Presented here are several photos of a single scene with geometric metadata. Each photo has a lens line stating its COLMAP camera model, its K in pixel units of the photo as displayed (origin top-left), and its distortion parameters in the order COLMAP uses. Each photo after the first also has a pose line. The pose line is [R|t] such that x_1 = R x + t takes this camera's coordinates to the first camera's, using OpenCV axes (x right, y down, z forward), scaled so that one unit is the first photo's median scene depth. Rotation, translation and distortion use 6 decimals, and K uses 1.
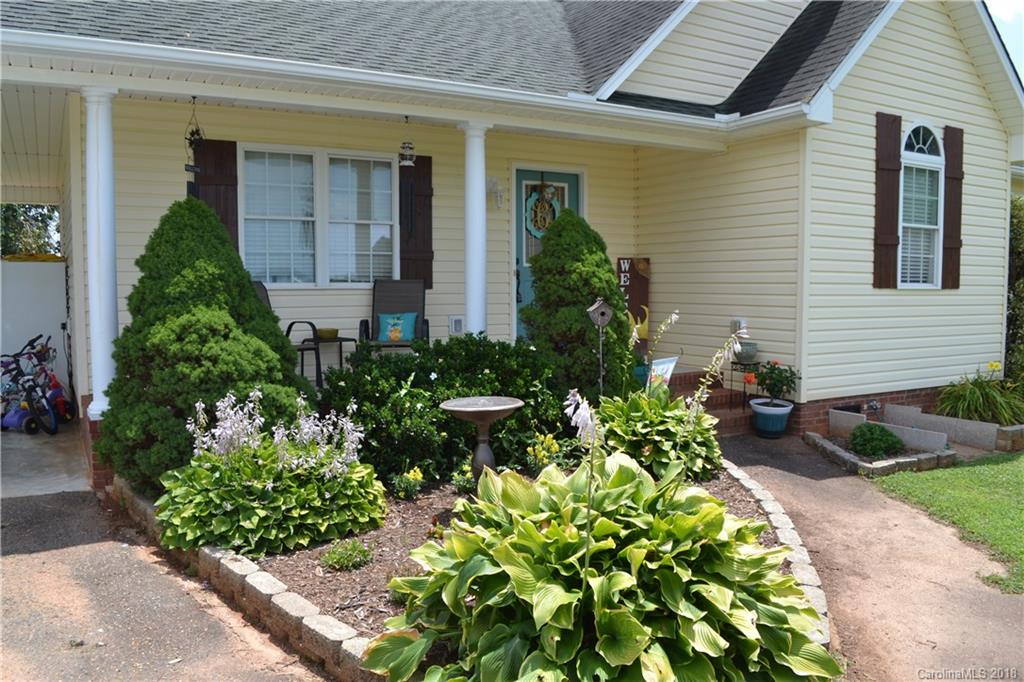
lens RADIAL K [[818.9, 0, 508.6], [0, 818.9, 344.6], [0, 0, 1]] dist [-0.088275, 0.006420]
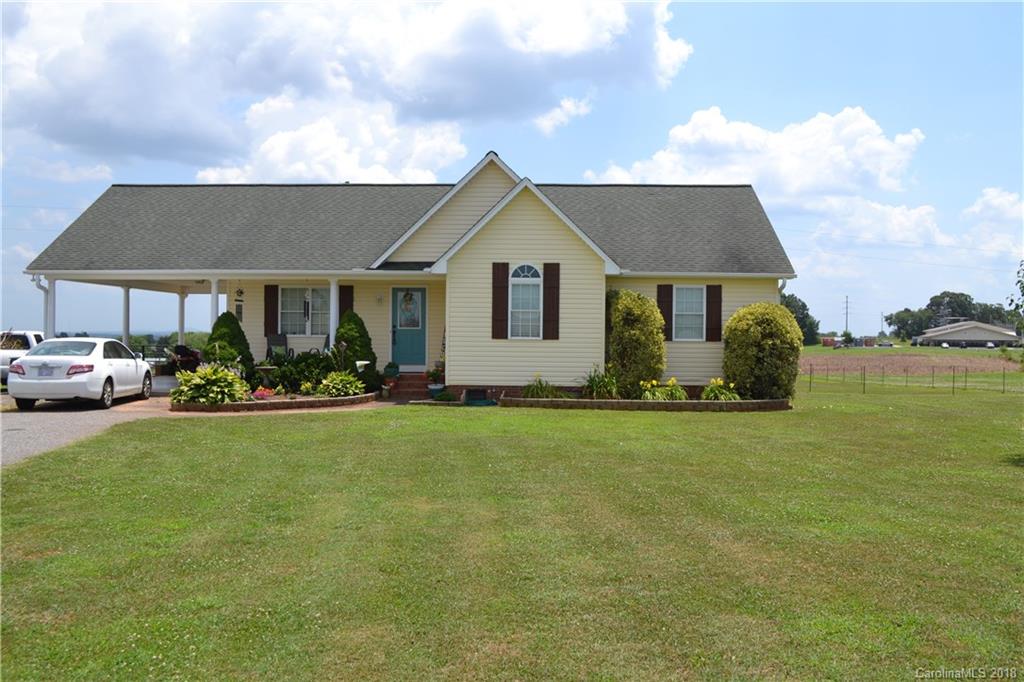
lens RADIAL K [[929.5, 0, 514.7], [0, 929.5, 340.3], [0, 0, 1]] dist [-0.051503, -0.004472]
pose [[0.858592, 0.011369, -0.512534, 1.878115], [-0.046758, 0.997324, -0.056206, 0.079933], [0.510523, 0.072223, 0.856825, -1.242108]]
